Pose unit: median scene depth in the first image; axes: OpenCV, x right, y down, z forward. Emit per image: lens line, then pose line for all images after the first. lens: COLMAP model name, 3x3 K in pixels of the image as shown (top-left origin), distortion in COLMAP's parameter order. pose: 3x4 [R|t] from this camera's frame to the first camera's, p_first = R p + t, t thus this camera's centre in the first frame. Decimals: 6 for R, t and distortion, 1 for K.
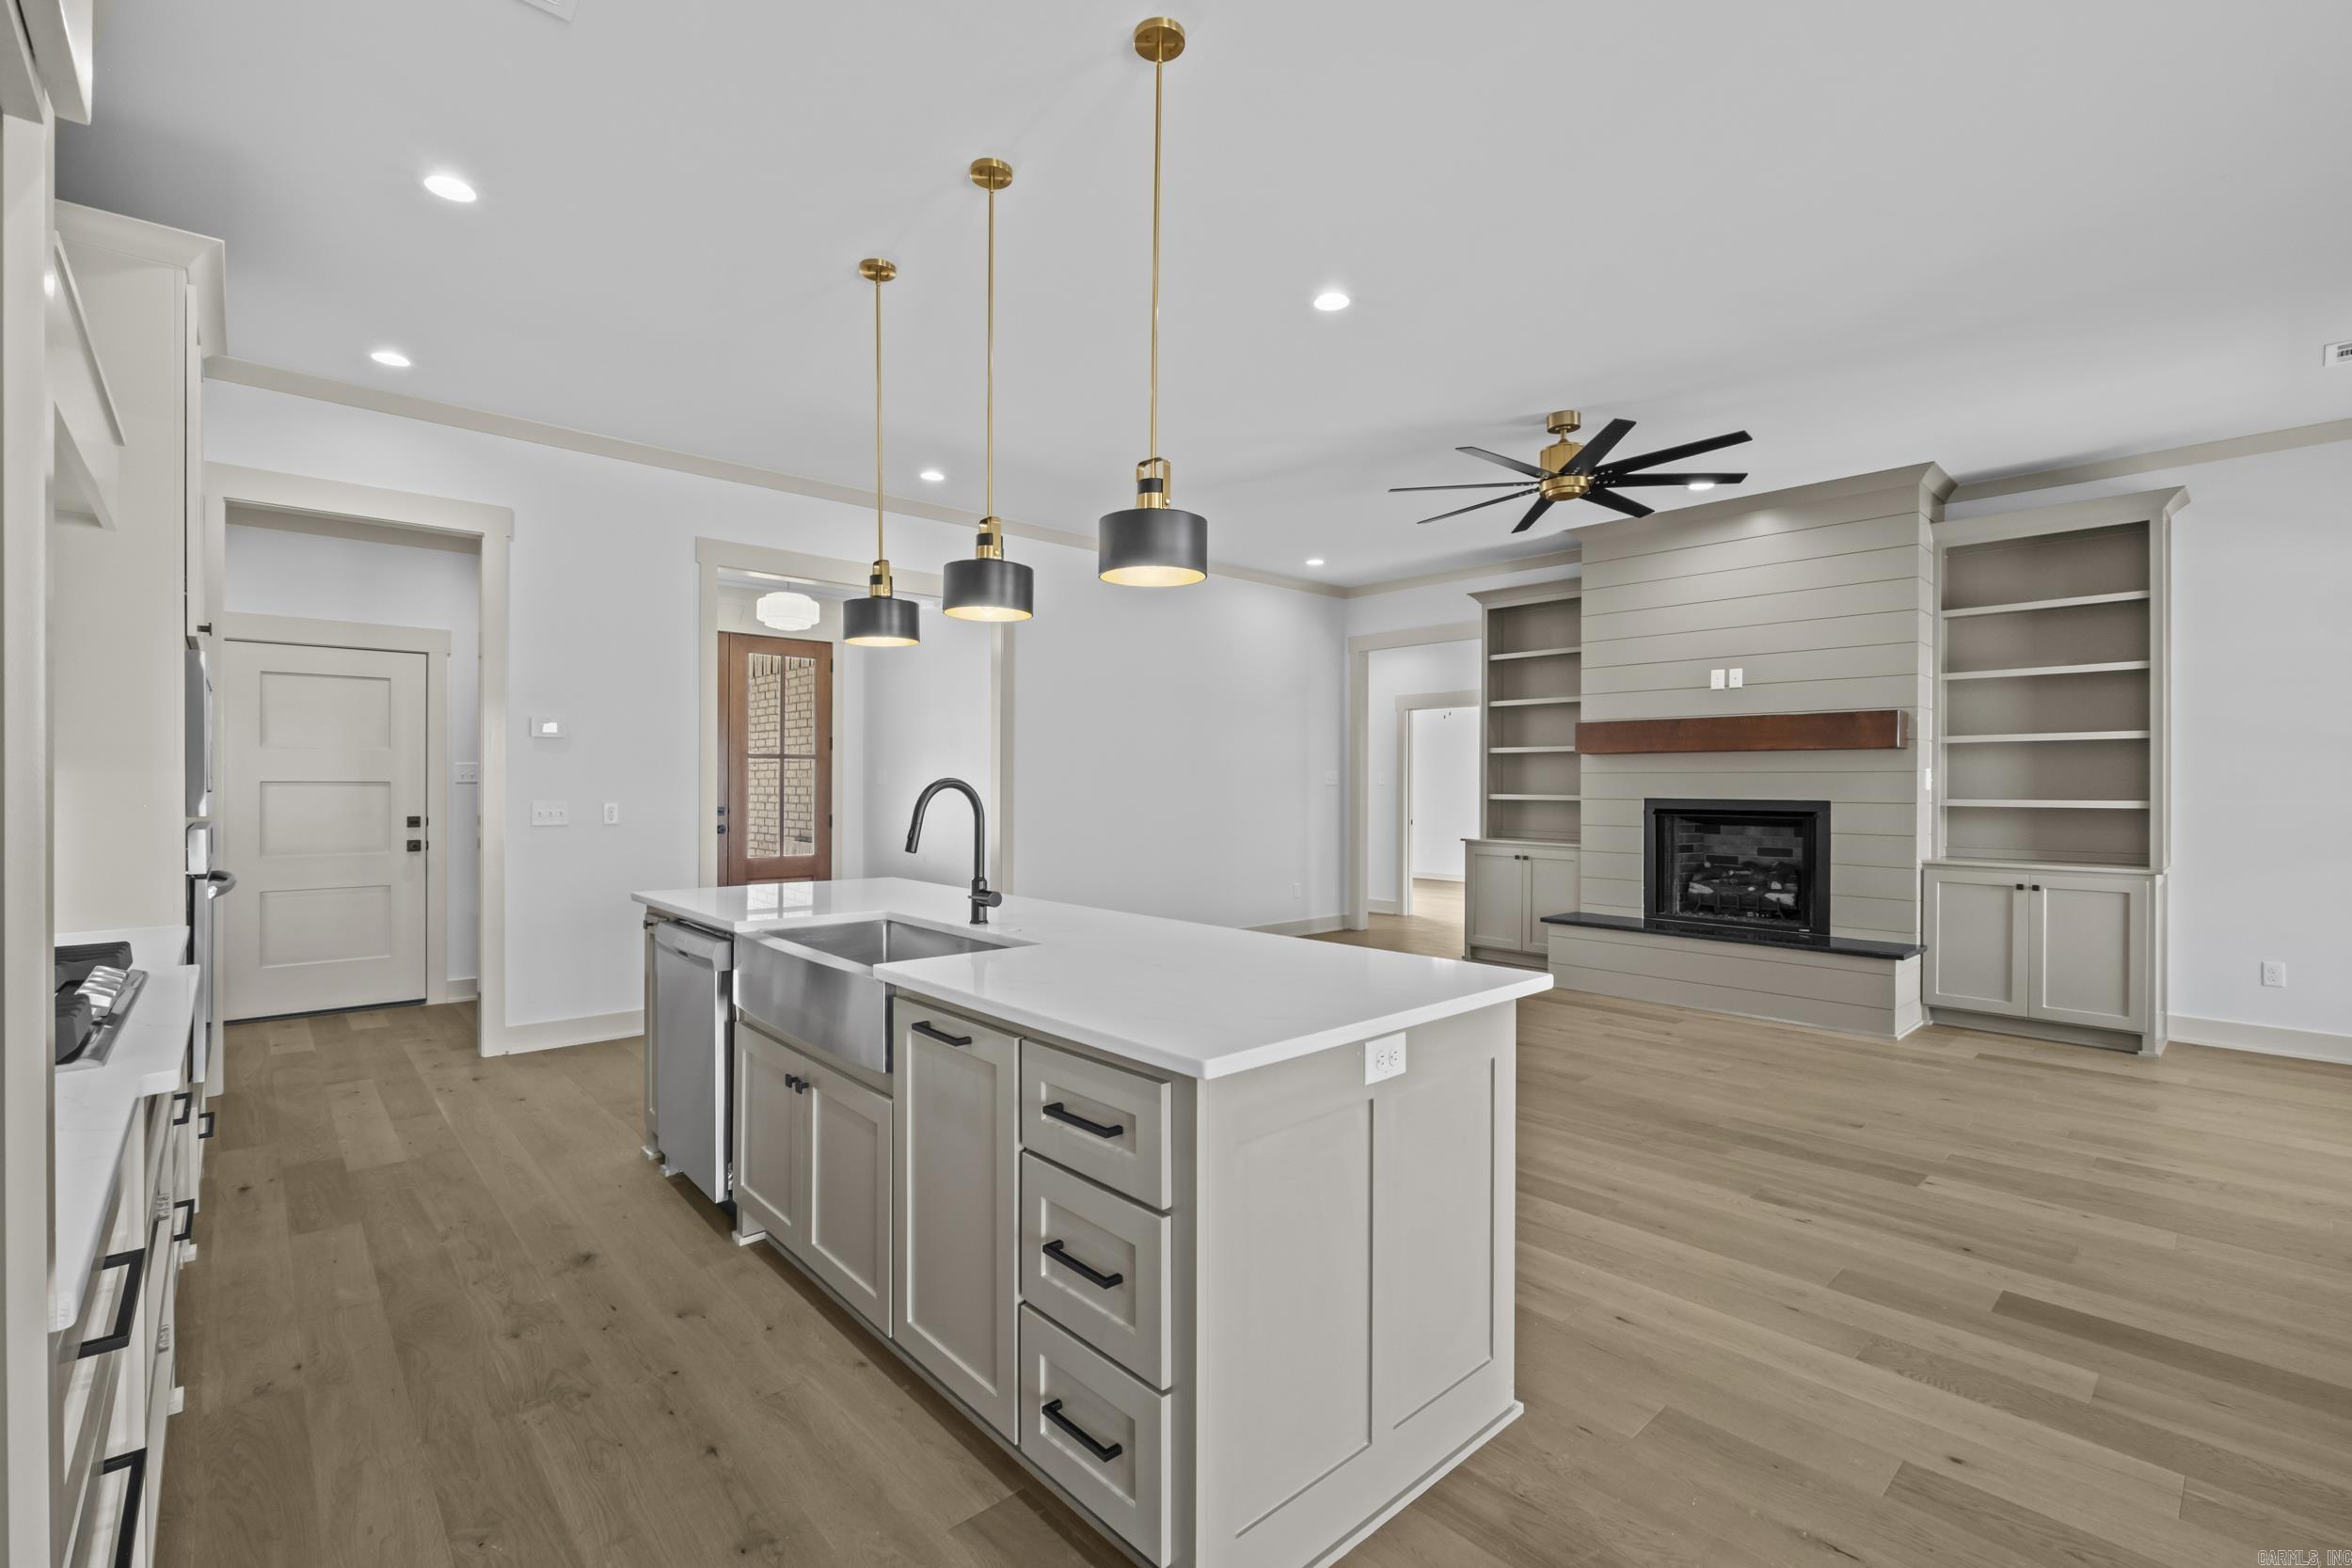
lens RADIAL K [[1029.9, 0, 1163.3], [0, 1029.9, 778.9], [0, 0, 1]] dist [-0.003670, -0.000641]
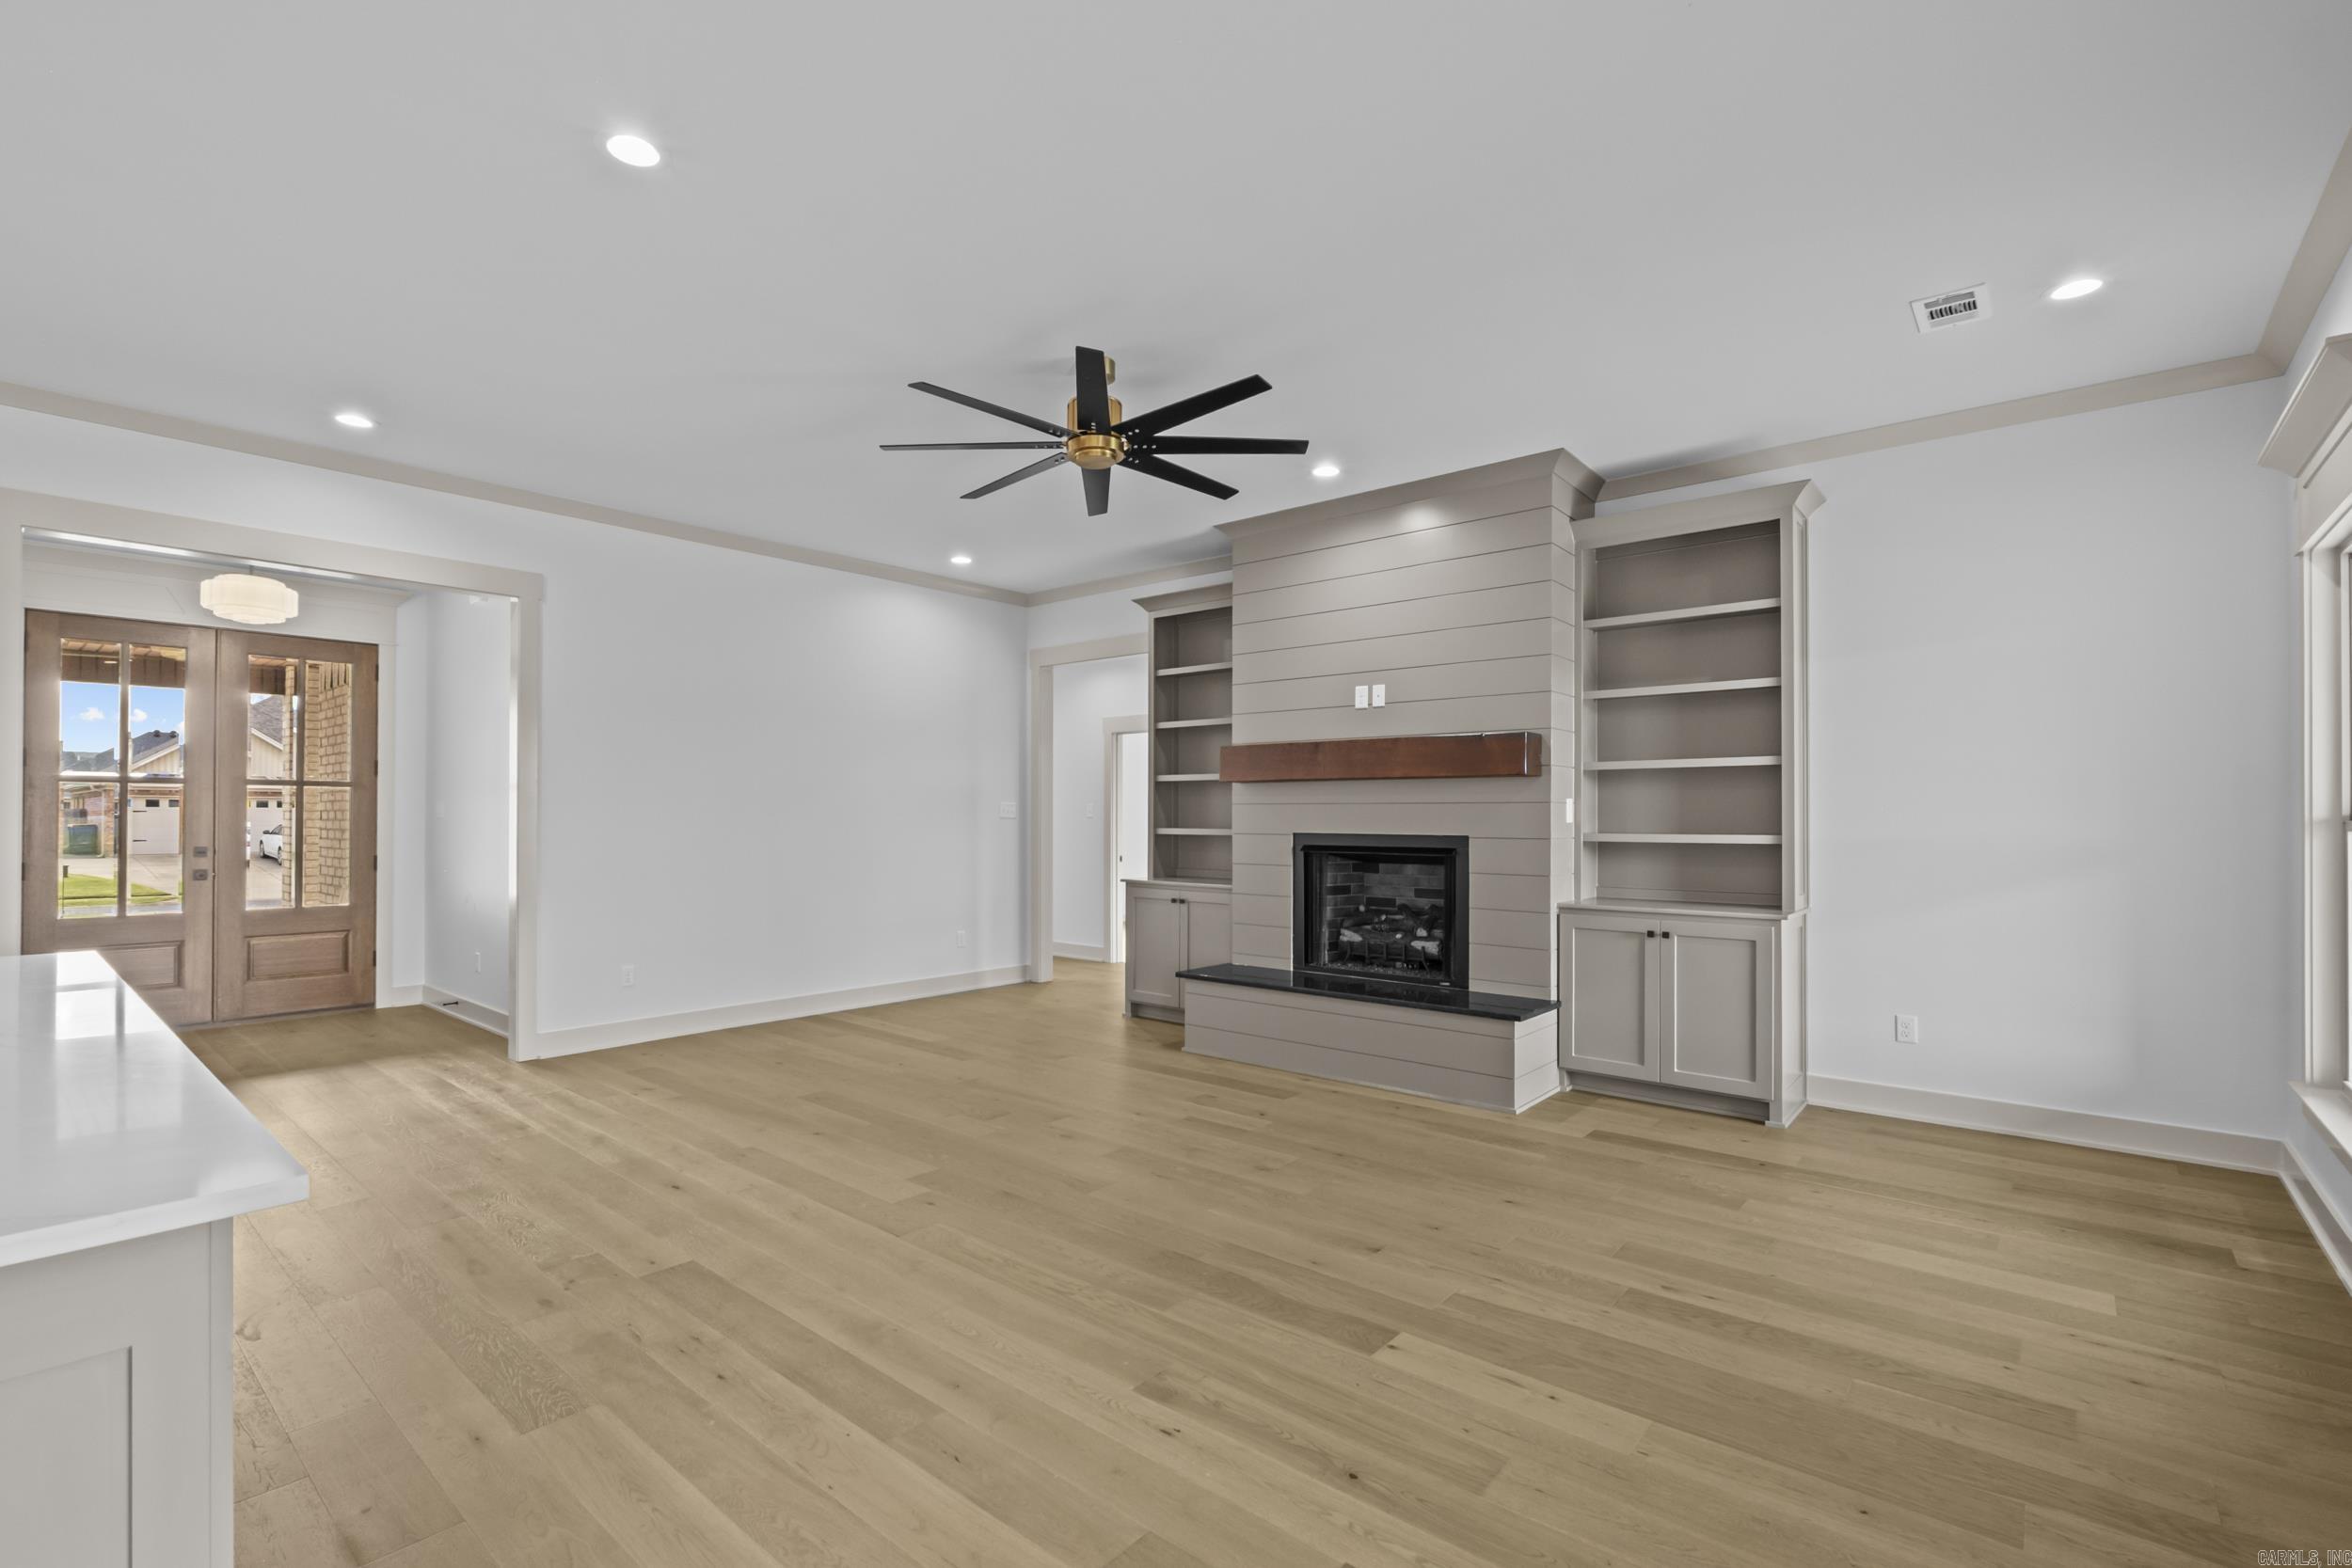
lens RADIAL K [[1049.2, 0, 1154.9], [0, 1049.2, 802.5], [0, 0, 1]] dist [-0.000149, 0.000061]
pose [[0.992767, 0.000469, 0.120052, 0.306869], [0.000522, 0.999966, -0.008224, 0.000319], [-0.120052, 0.008227, 0.992734, 0.161755]]
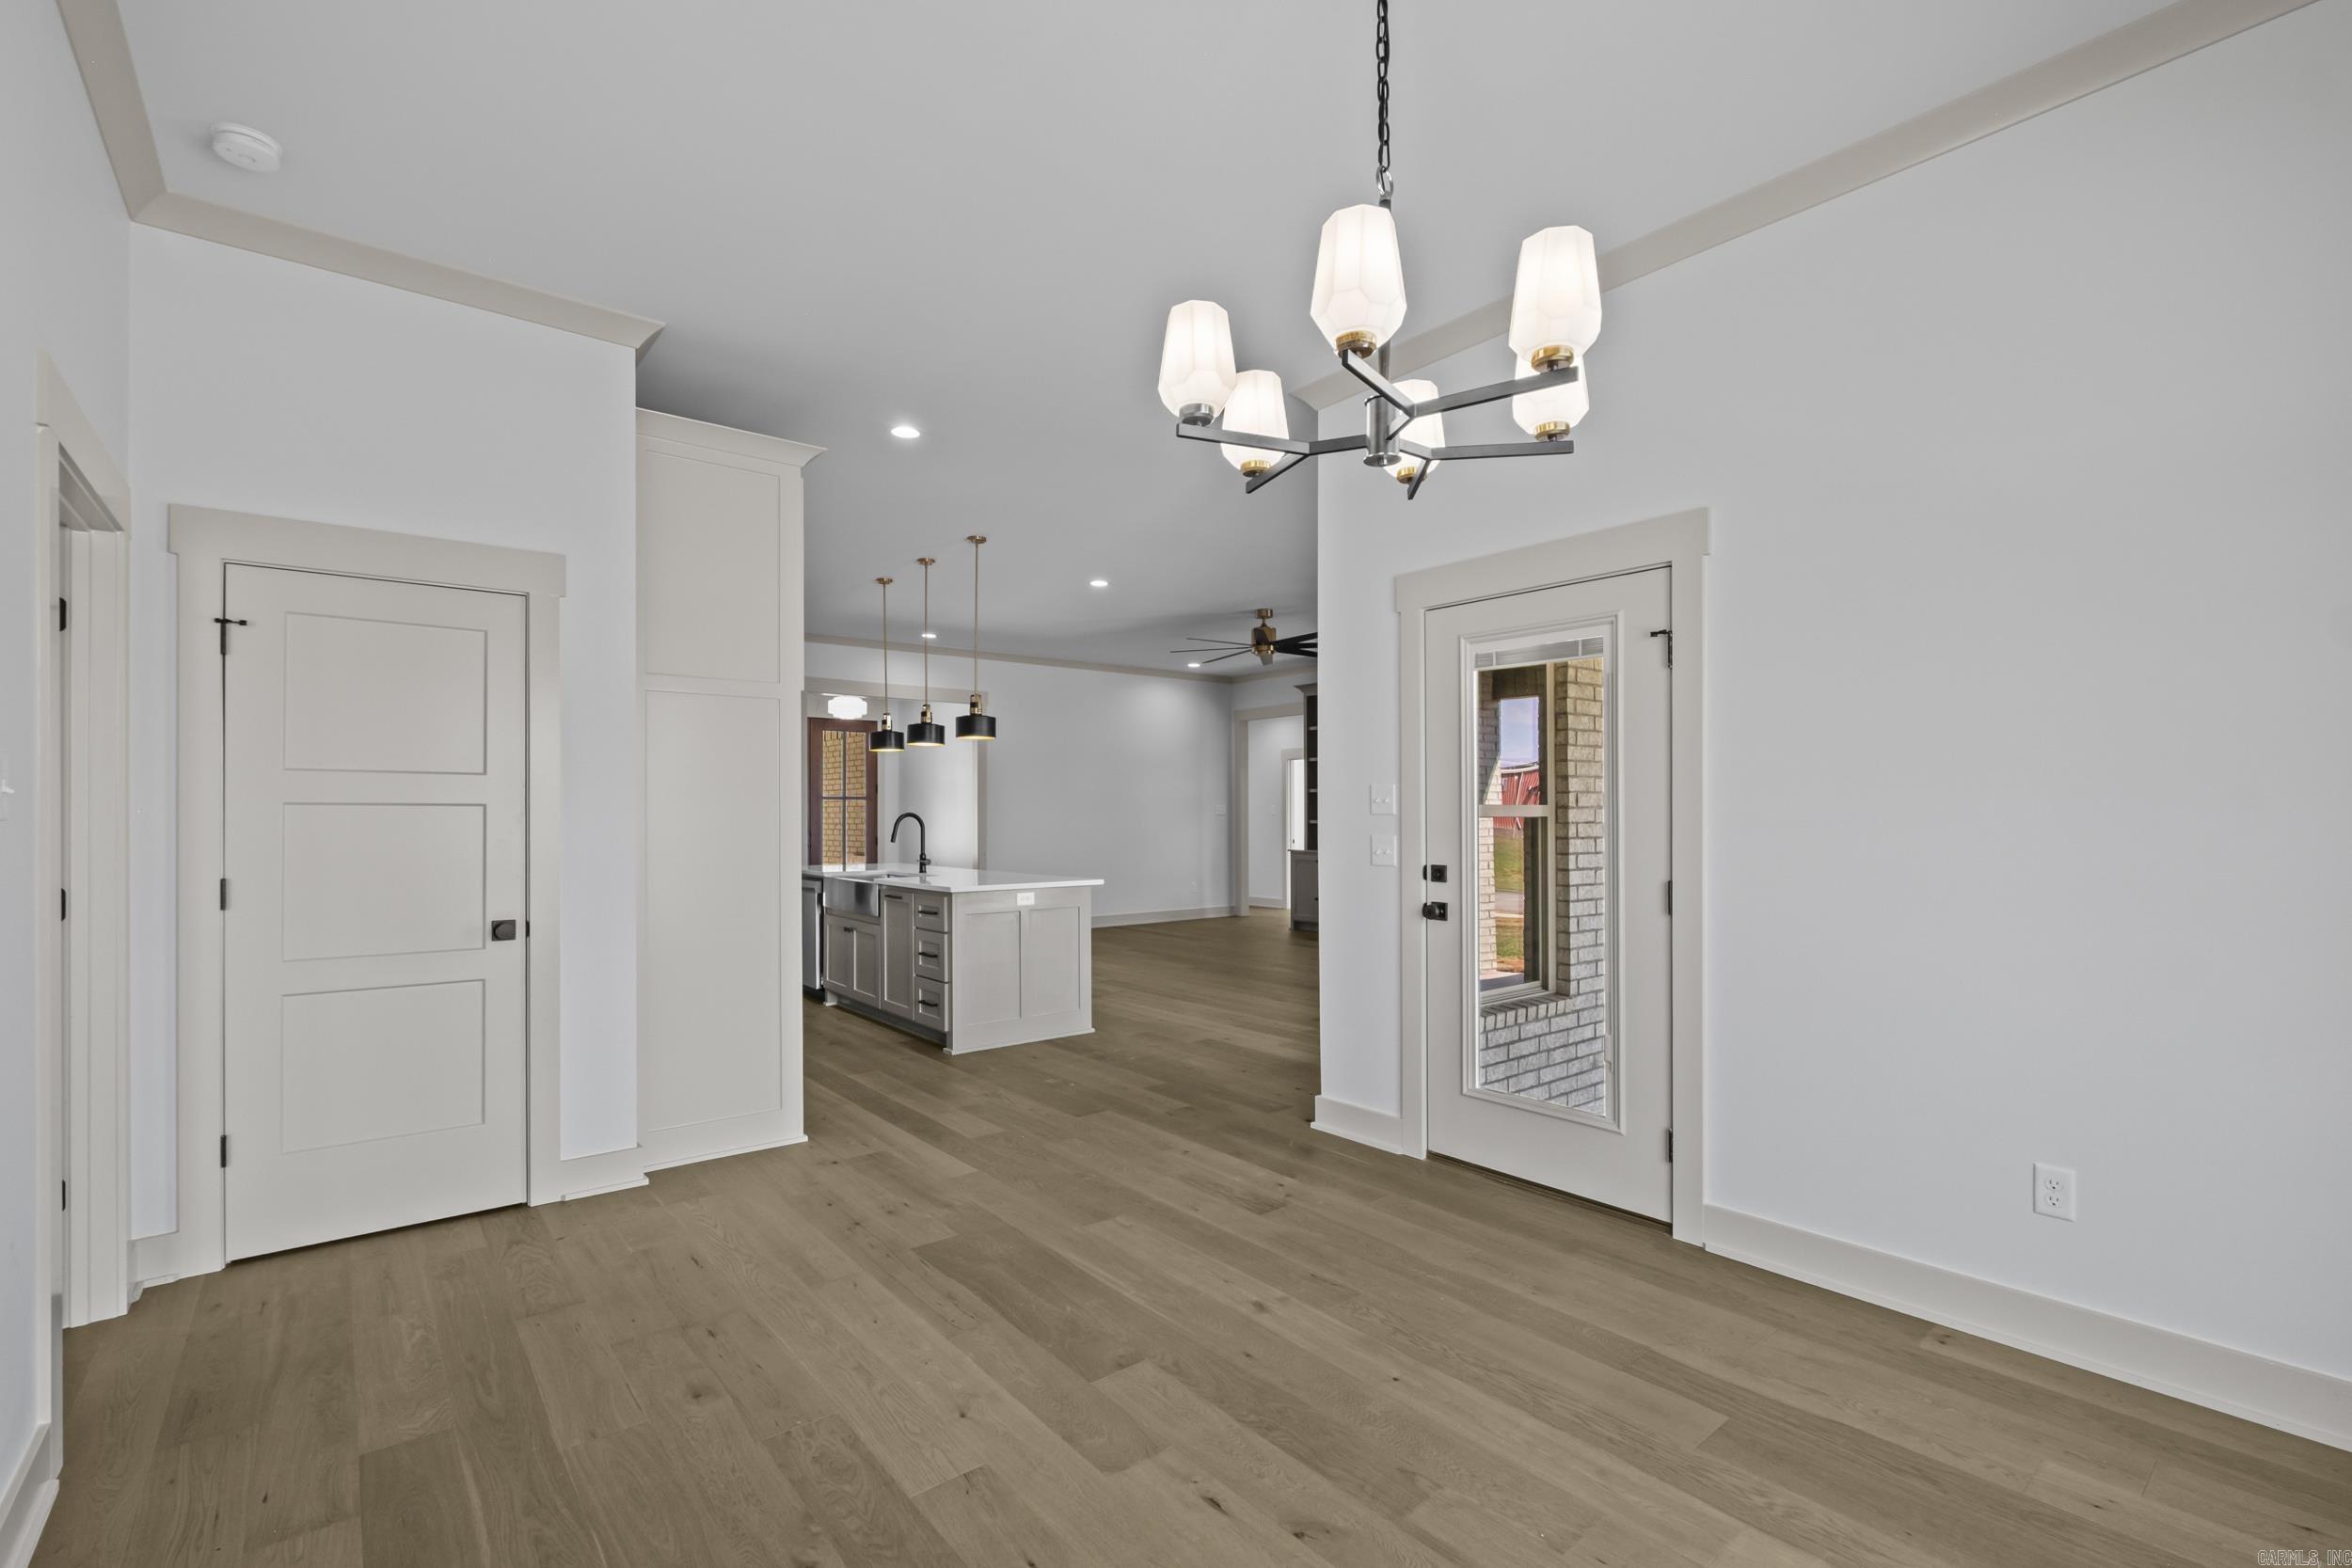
lens RADIAL K [[1049.2, 0, 1154.9], [0, 1049.2, 802.5], [0, 0, 1]] dist [-0.000149, 0.000061]
pose [[0.997617, -0.006708, -0.068663, 0.294026], [0.006242, 0.999956, -0.007001, -0.002451], [0.068707, 0.006556, 0.997615, -0.780149]]
